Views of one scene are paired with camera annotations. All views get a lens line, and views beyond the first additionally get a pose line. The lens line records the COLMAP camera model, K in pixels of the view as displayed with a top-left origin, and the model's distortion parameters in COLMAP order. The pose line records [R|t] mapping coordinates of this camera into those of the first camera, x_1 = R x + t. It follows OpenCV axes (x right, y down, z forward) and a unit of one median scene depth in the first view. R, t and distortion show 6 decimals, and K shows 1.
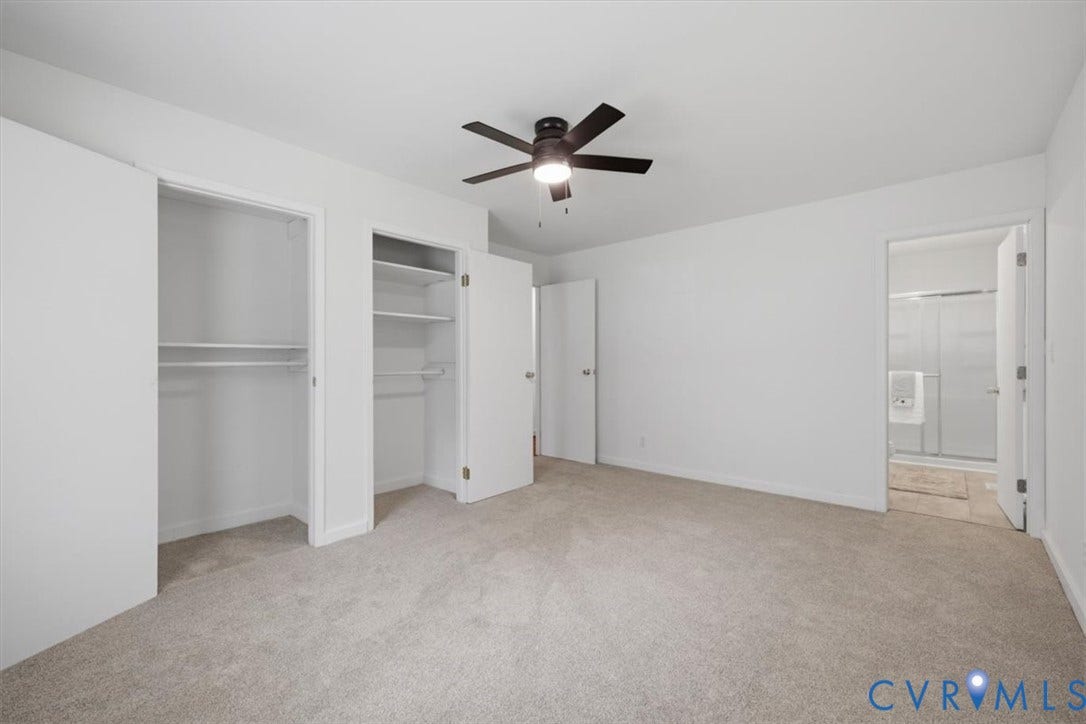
lens RADIAL K [[472.4, 0, 542.5], [0, 472.4, 362.7], [0, 0, 1]] dist [0.008023, -0.001438]
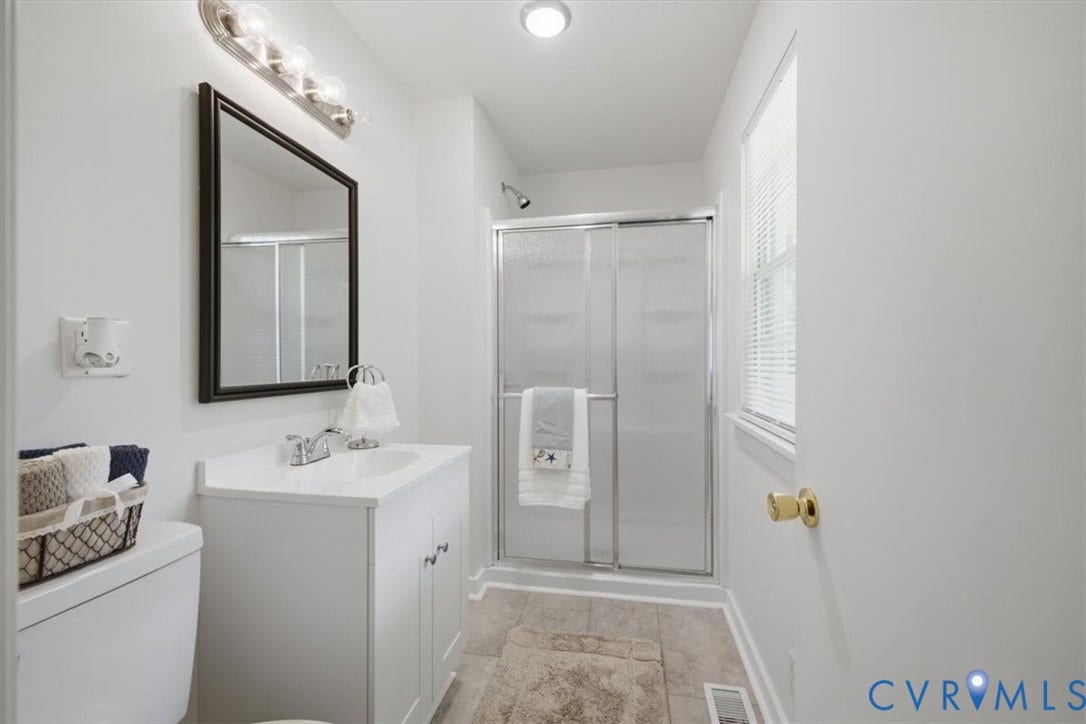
lens RADIAL K [[472.4, 0, 541.5], [0, 472.4, 360.4], [0, 0, 1]] dist [0.008023, -0.001438]
pose [[0.857312, -0.001512, 0.514795, 0.529190], [0.002127, 0.999998, -0.000604, -0.007647], [-0.514793, 0.001613, 0.857313, 0.632476]]
